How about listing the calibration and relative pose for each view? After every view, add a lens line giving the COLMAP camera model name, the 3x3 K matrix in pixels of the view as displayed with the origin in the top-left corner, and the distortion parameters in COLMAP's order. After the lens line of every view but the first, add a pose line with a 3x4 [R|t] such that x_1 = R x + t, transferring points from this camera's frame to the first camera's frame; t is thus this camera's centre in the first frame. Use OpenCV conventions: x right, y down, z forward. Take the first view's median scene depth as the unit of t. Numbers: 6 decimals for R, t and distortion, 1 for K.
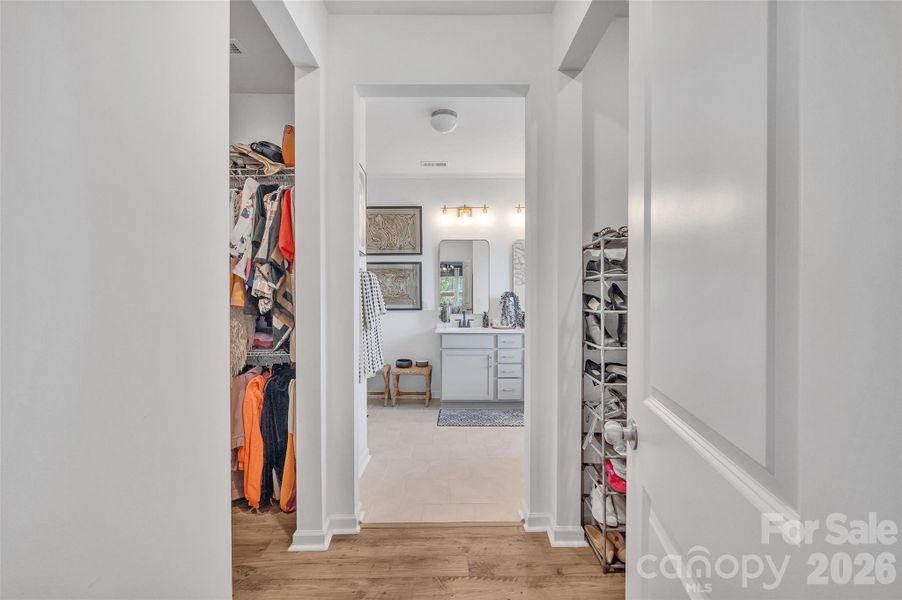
lens RADIAL K [[363.6, 0, 451.0], [0, 363.6, 300.0], [0, 0, 1]] dist [0.000500, 0.000100]
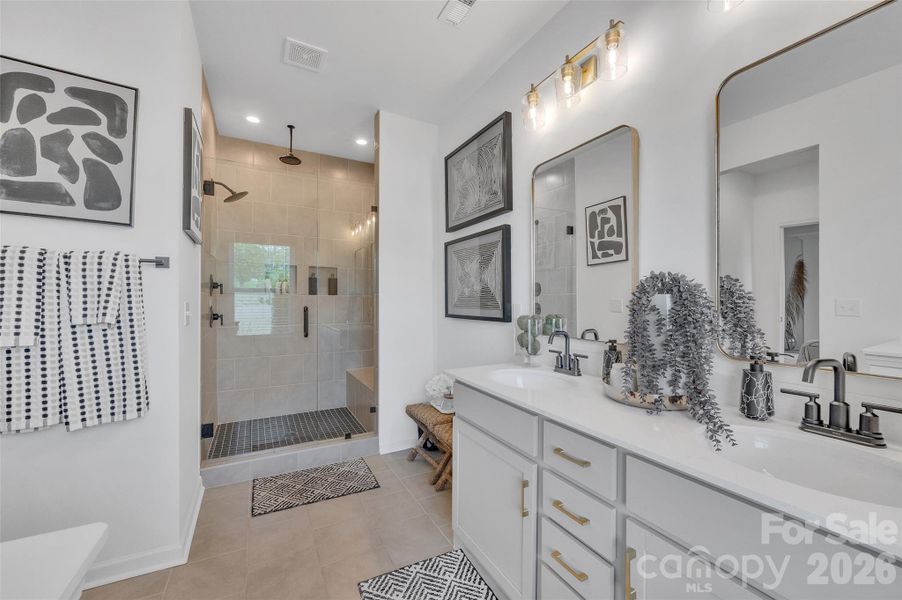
lens RADIAL K [[363.6, 0, 451.0], [0, 363.6, 300.0], [0, 0, 1]] dist [0.000500, 0.000100]
pose [[0.465128, 0.001404, -0.885242, 0.322114], [0.002404, 0.999993, 0.002849, -0.004478], [0.885240, -0.003453, 0.465121, 0.708963]]
